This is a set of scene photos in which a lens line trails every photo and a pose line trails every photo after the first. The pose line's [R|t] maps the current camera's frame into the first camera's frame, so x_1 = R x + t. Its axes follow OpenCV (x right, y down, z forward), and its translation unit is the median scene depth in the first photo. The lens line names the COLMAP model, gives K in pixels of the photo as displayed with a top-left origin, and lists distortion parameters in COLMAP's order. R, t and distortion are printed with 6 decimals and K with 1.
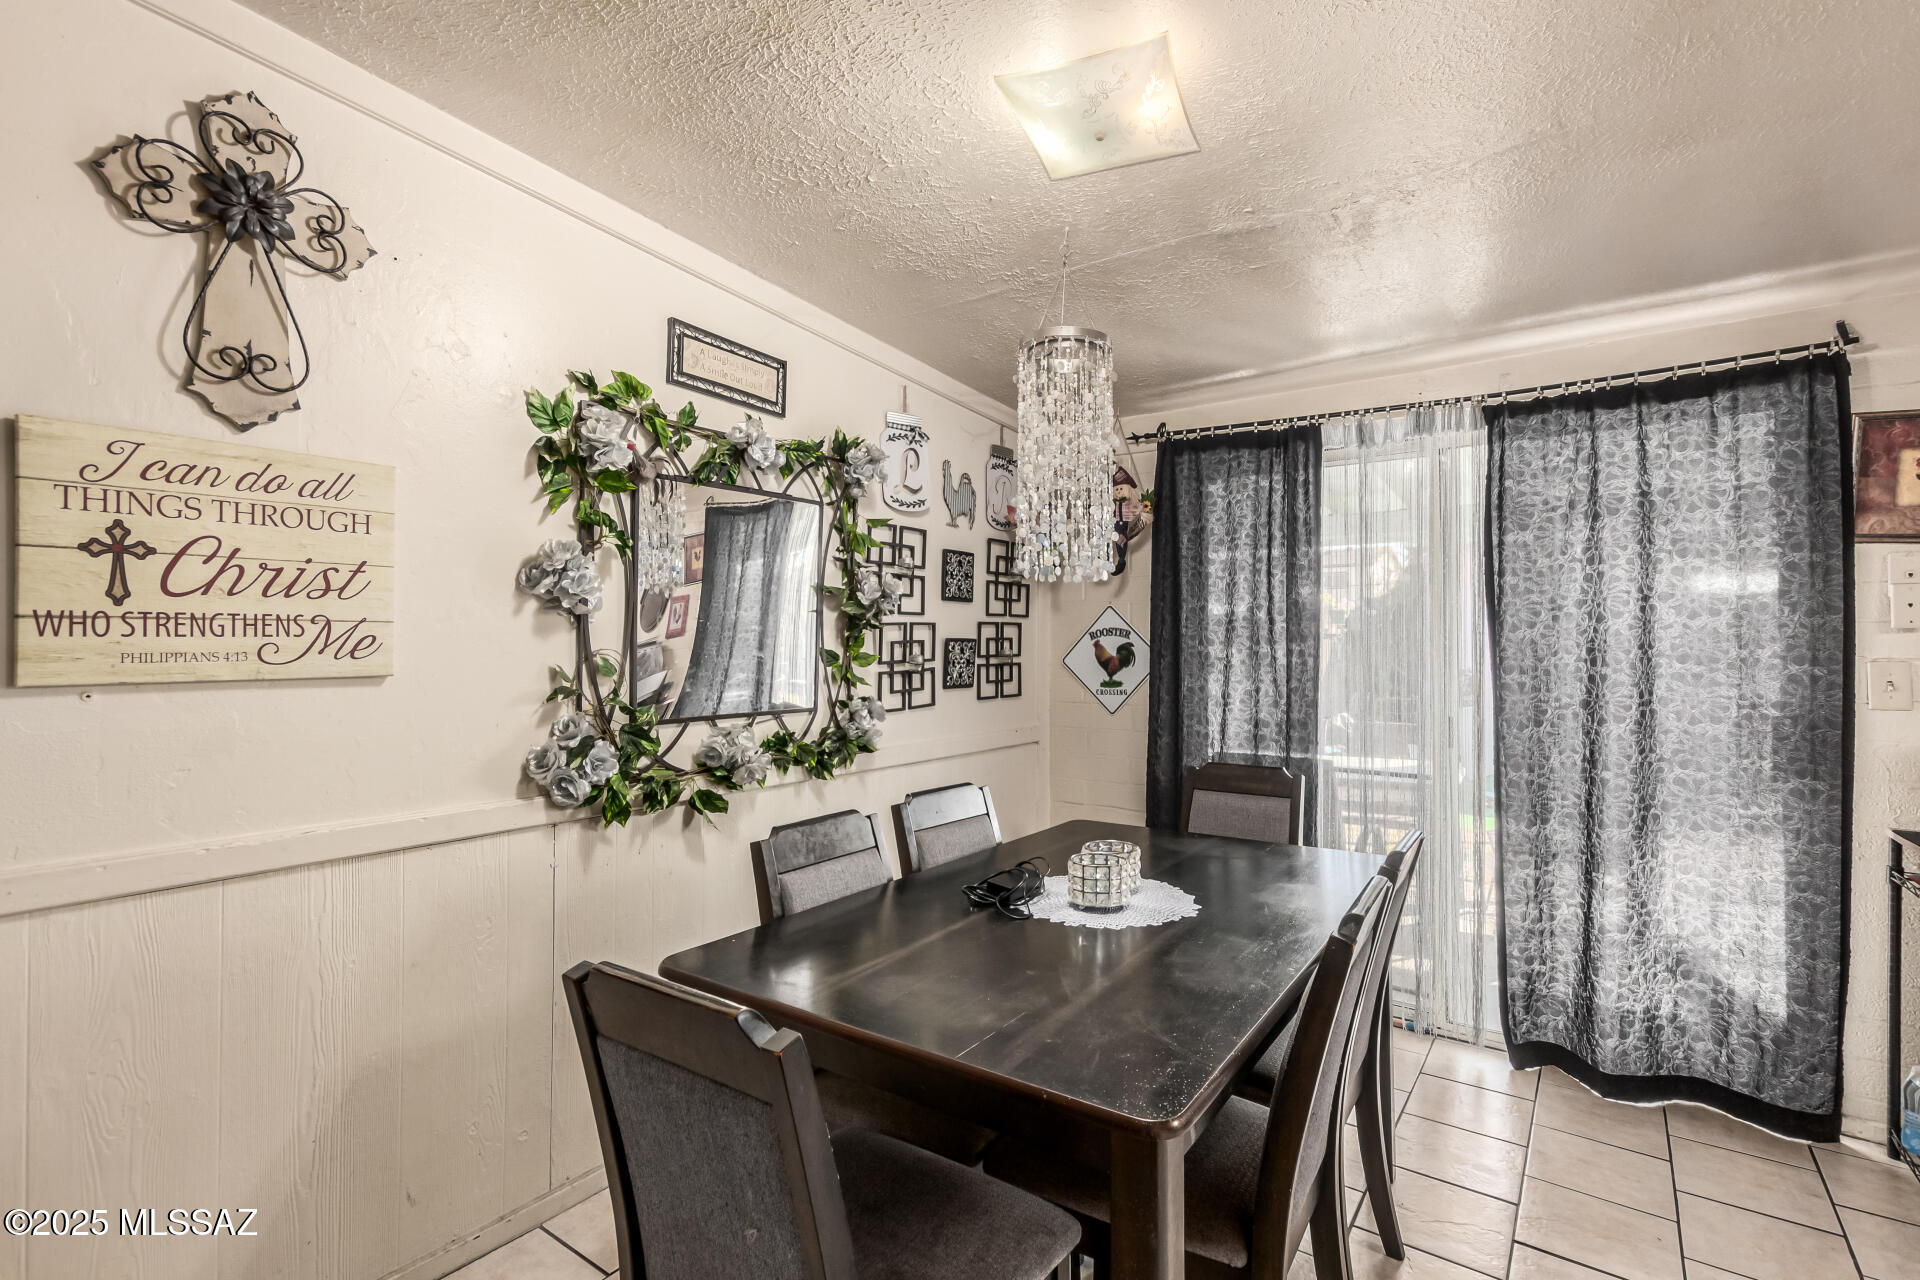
lens RADIAL K [[881.8, 0, 968.7], [0, 881.8, 642.3], [0, 0, 1]] dist [0.007654, -0.005250]
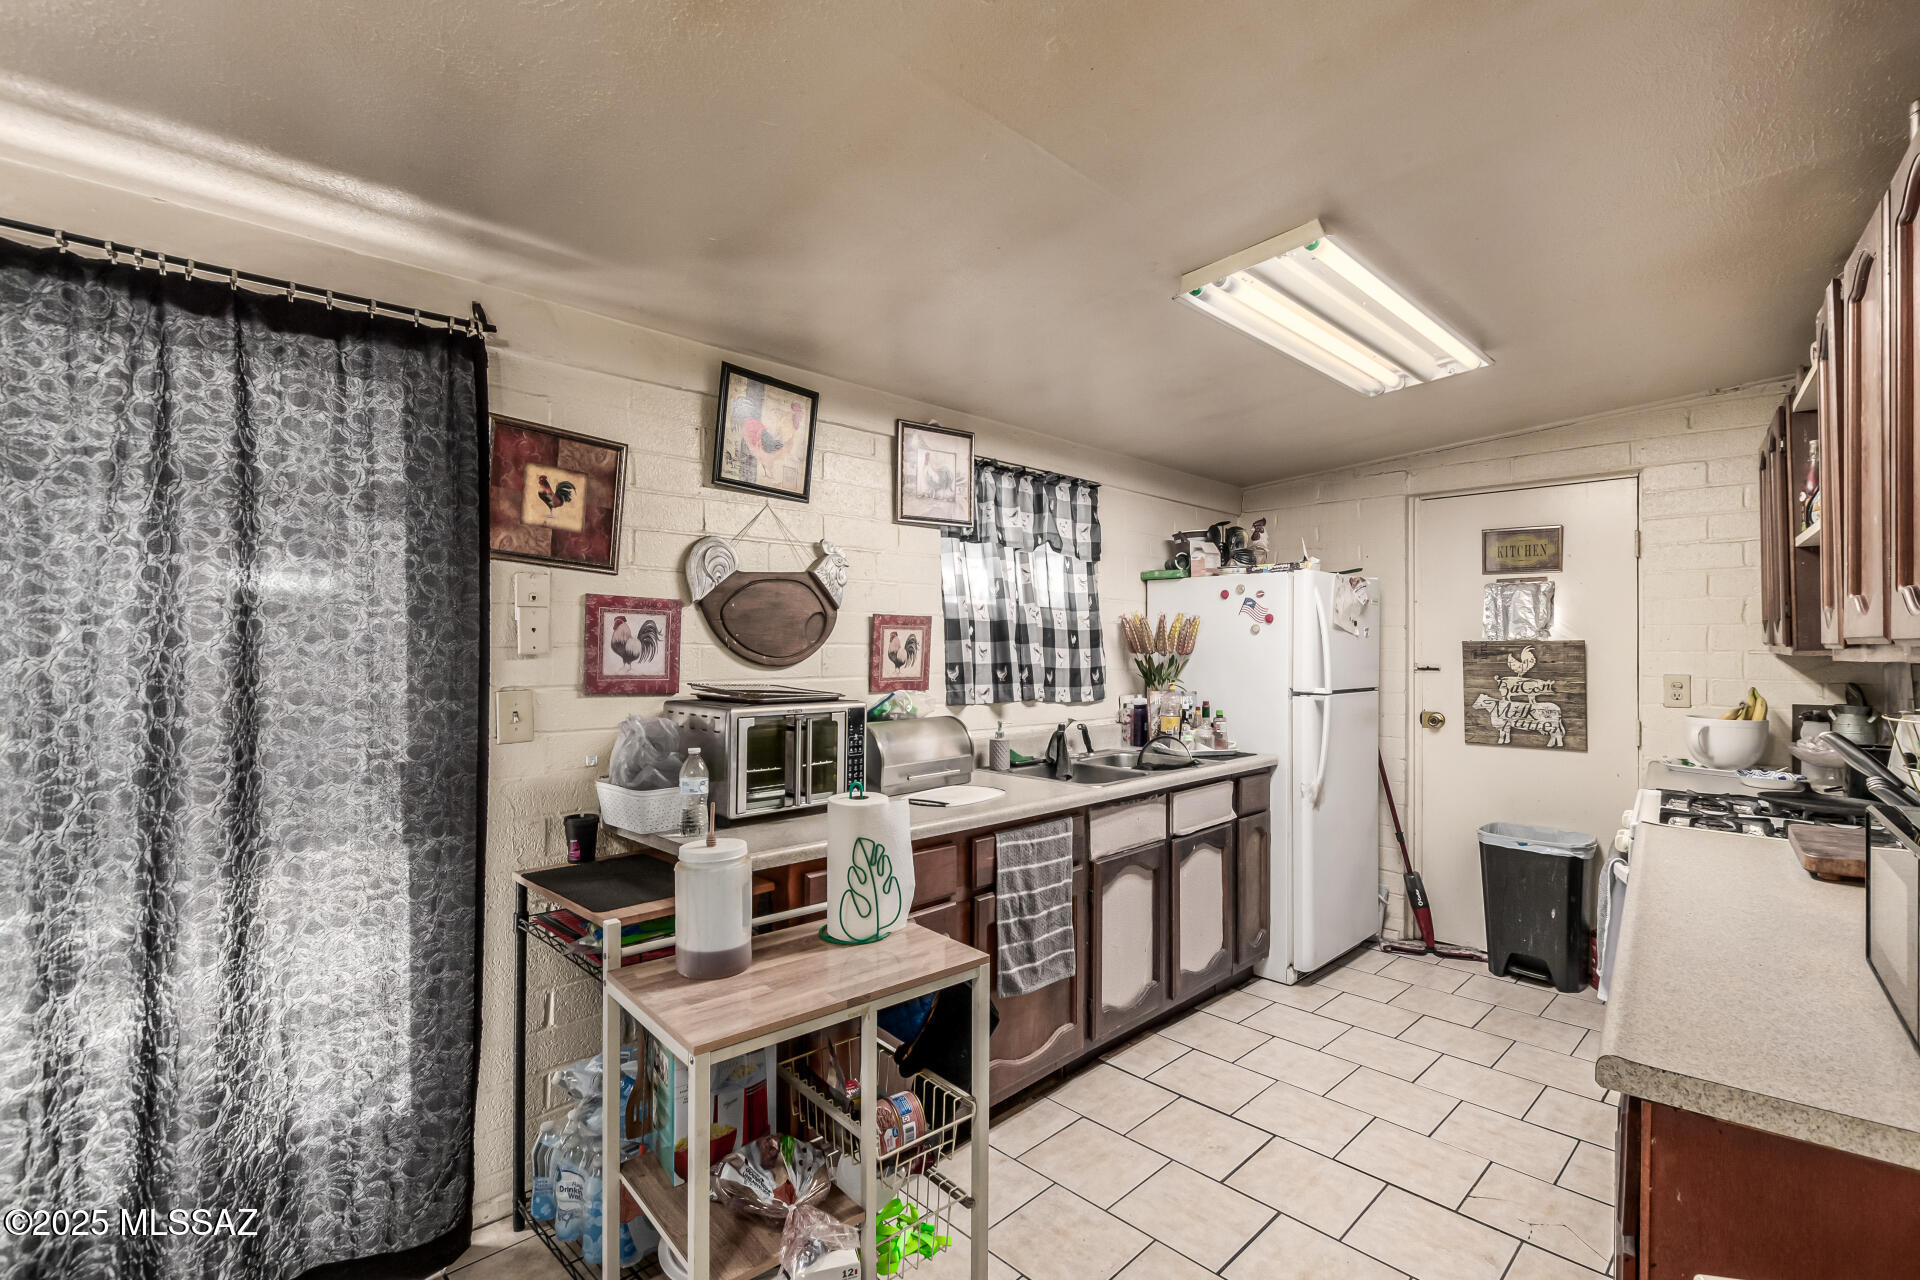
lens RADIAL K [[881.8, 0, 975.2], [0, 881.8, 639.8], [0, 0, 1]] dist [0.007654, -0.005250]
pose [[0.170812, 0.001944, 0.985302, 0.197040], [-0.005040, 0.999987, -0.001100, -0.029877], [-0.985291, -0.004778, 0.170820, 0.338663]]
